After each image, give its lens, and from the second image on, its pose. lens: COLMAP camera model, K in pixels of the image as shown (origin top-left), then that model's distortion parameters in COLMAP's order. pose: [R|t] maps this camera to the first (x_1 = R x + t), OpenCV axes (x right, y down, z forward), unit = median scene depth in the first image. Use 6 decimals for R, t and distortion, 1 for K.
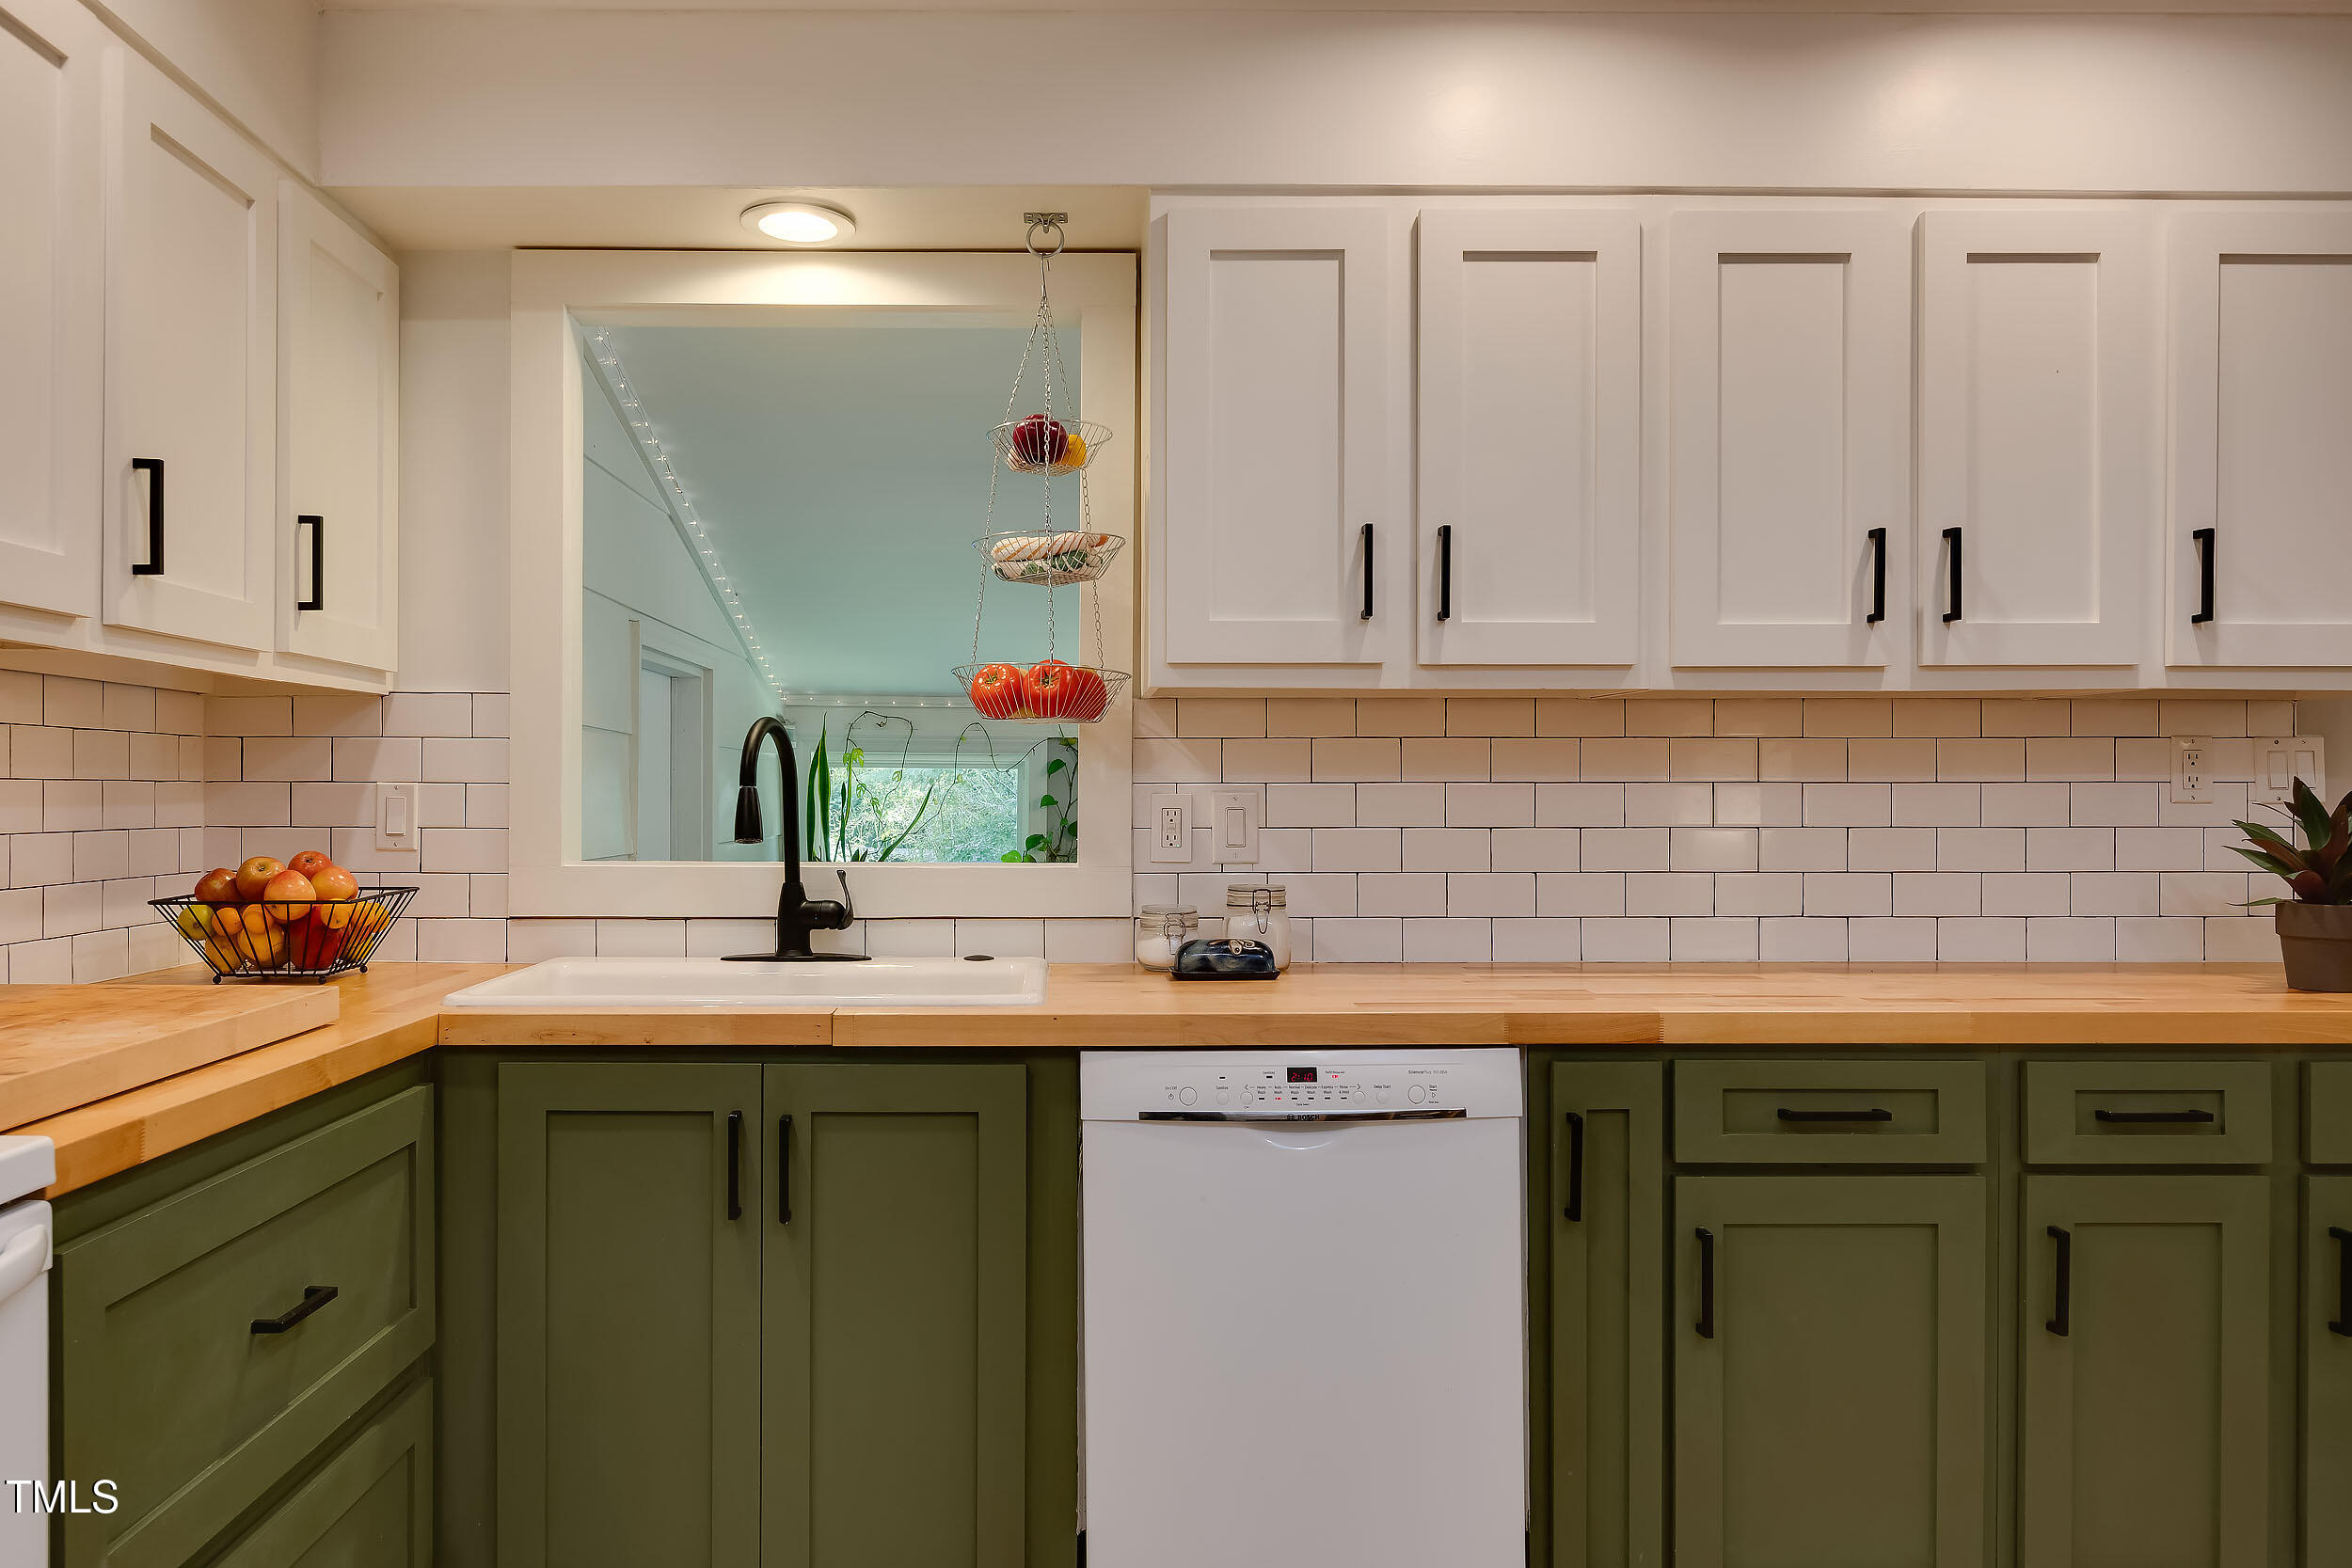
lens RADIAL K [[1719.9, 0, 1075.8], [0, 1719.9, 799.6], [0, 0, 1]] dist [0.000990, -0.001712]
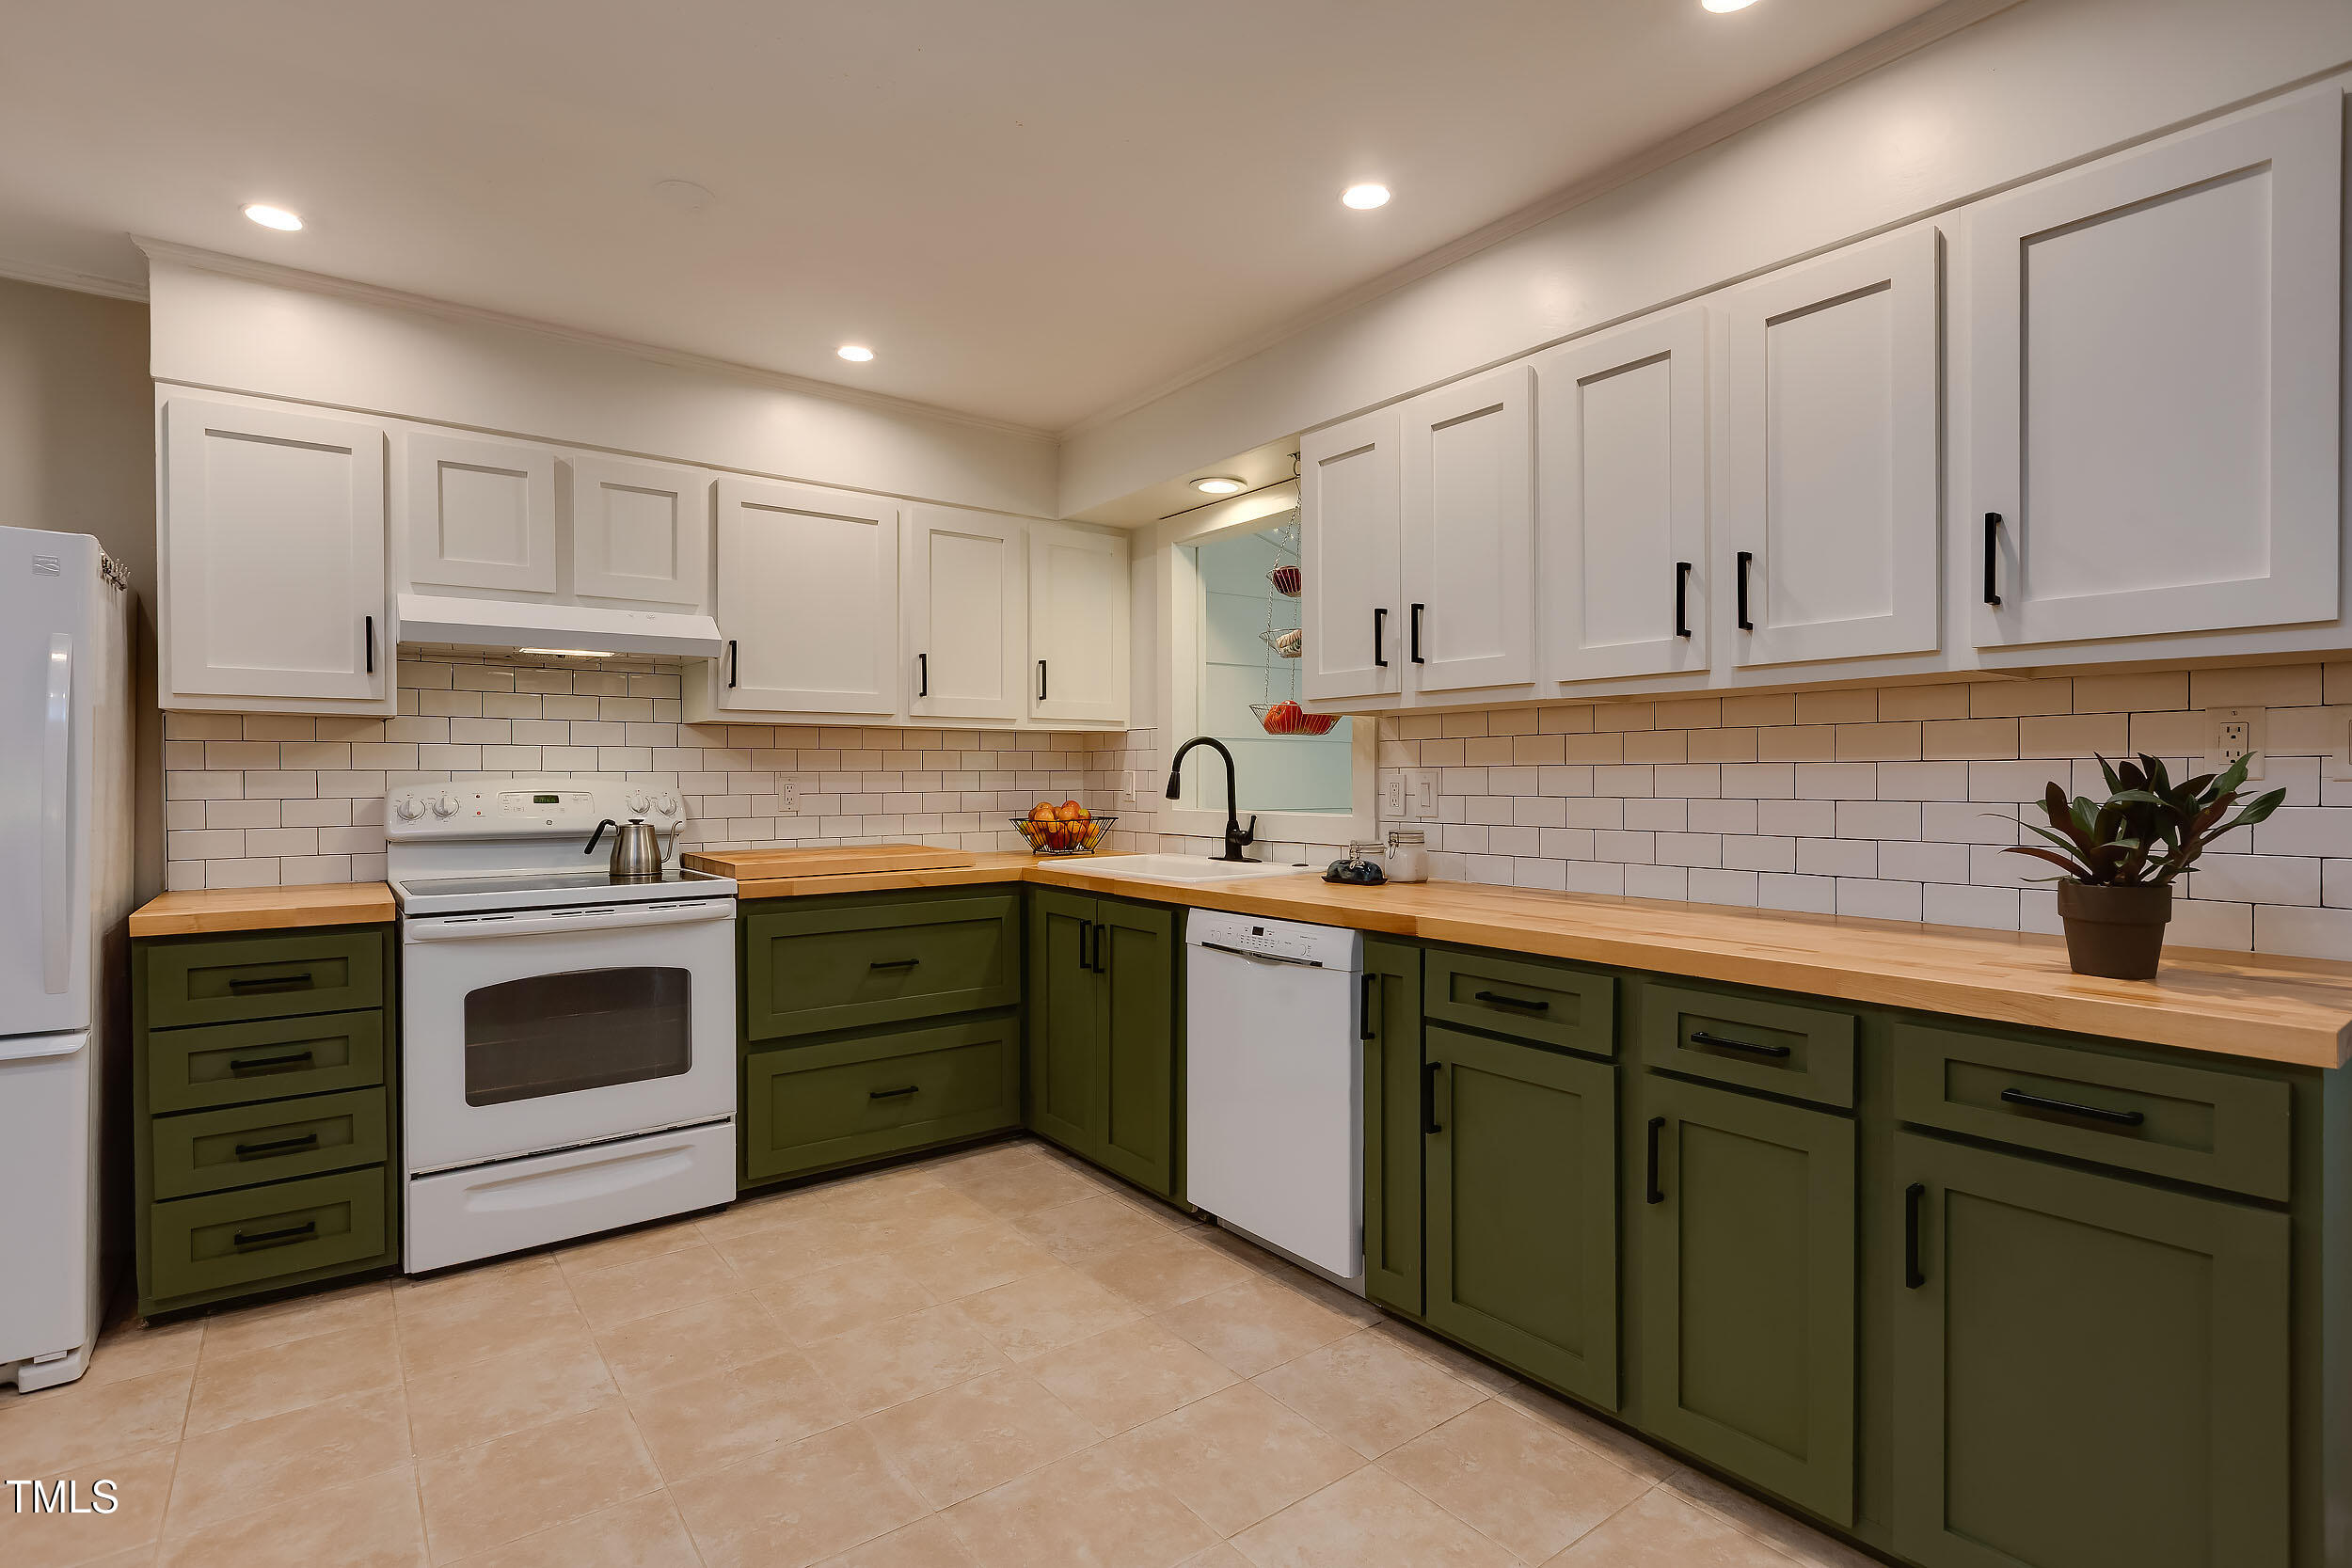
lens RADIAL K [[1122.6, 0, 1174.0], [0, 1122.6, 789.1], [0, 0, 1]] dist [0.000624, -0.000194]
pose [[0.597204, 0.006044, -0.802066, 0.880982], [0.000280, 0.999970, 0.007743, 0.002420], [0.802089, -0.004849, 0.597185, 0.199772]]
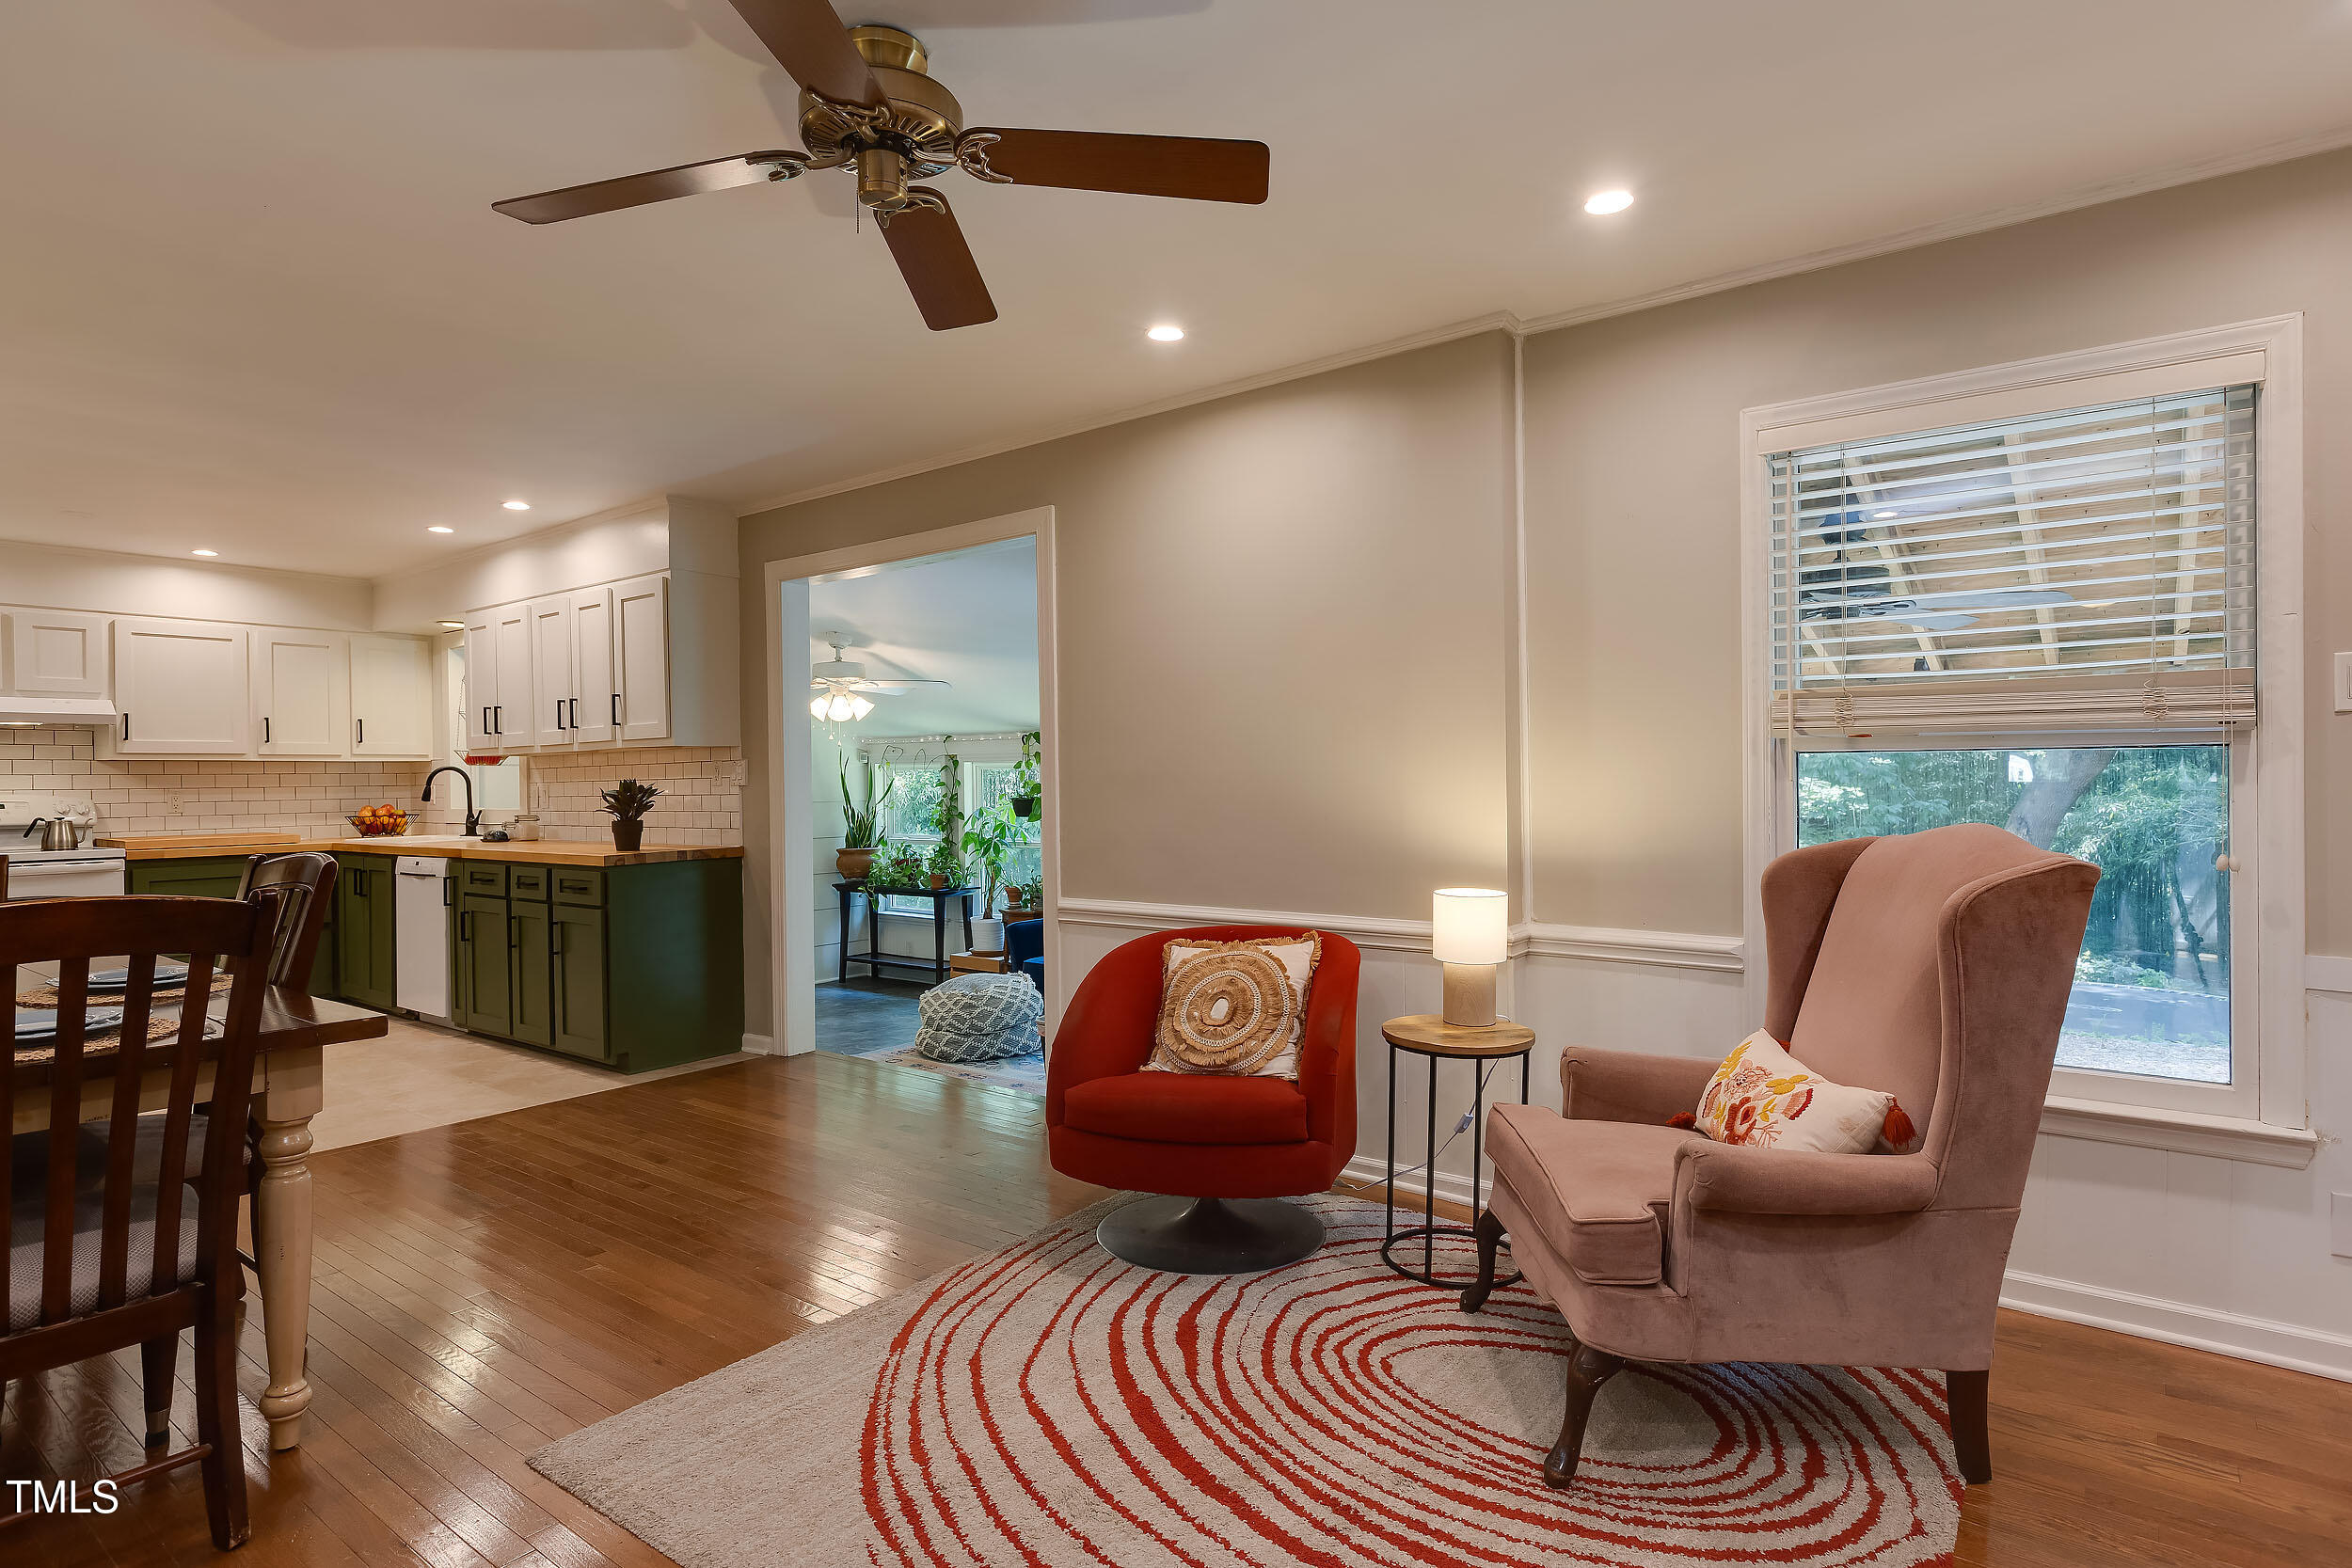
lens RADIAL K [[1236.2, 0, 1183.1], [0, 1236.2, 787.4], [0, 0, 1]] dist [0.000681, -0.000019]
pose [[0.792933, -0.009314, -0.609238, 2.549627], [0.012736, 0.999918, 0.001289, 0.011550], [0.609176, -0.008781, 0.792986, -0.080774]]
